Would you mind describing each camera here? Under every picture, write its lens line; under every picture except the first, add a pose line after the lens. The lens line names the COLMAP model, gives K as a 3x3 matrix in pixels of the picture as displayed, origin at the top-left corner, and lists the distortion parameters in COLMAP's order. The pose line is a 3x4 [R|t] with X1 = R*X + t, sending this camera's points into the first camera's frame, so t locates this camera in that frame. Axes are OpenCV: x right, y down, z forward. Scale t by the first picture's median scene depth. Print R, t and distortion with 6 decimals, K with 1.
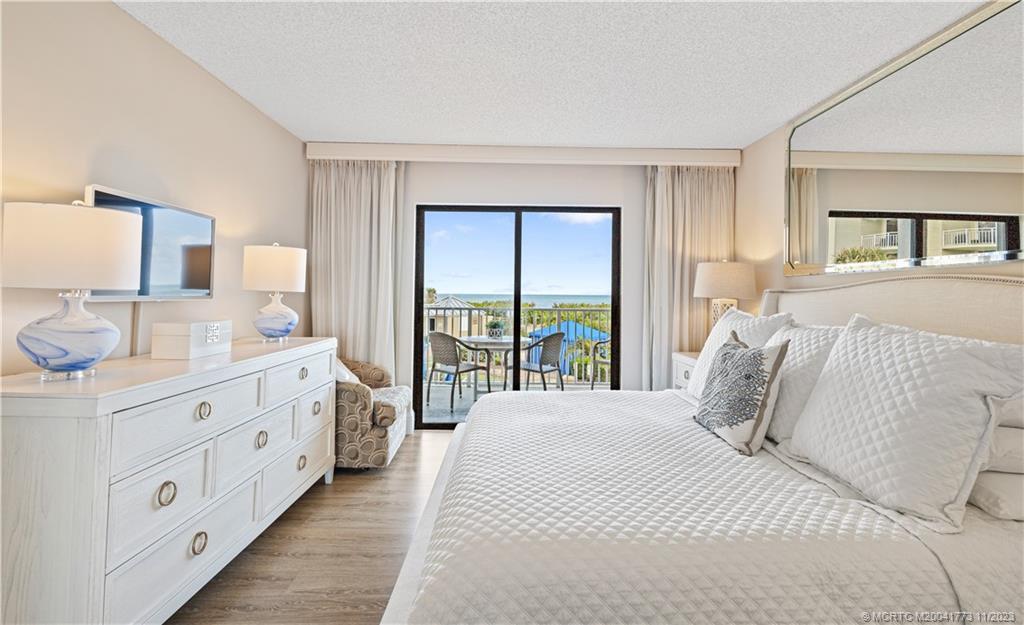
lens RADIAL K [[471.7, 0, 512.9], [0, 471.7, 277.6], [0, 0, 1]] dist [0.004531, 0.000779]
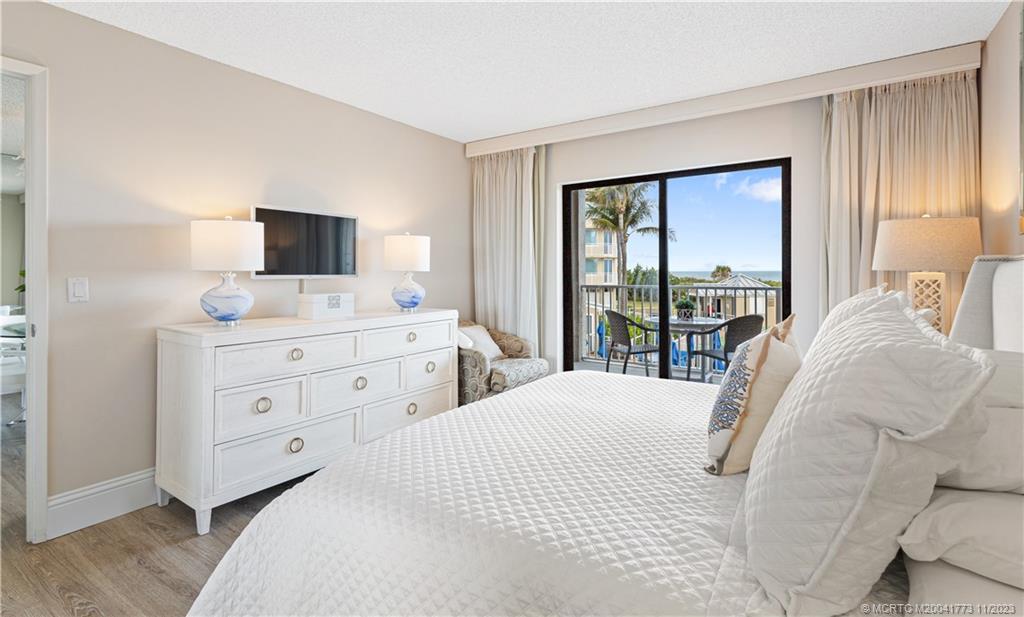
lens RADIAL K [[480.2, 0, 513.1], [0, 480.2, 267.9], [0, 0, 1]] dist [0.002759, -0.000180]
pose [[0.818287, -0.019227, -0.574488, 0.333668], [0.032687, 0.999380, 0.013111, 0.009444], [0.573880, -0.029507, 0.818408, 0.086711]]
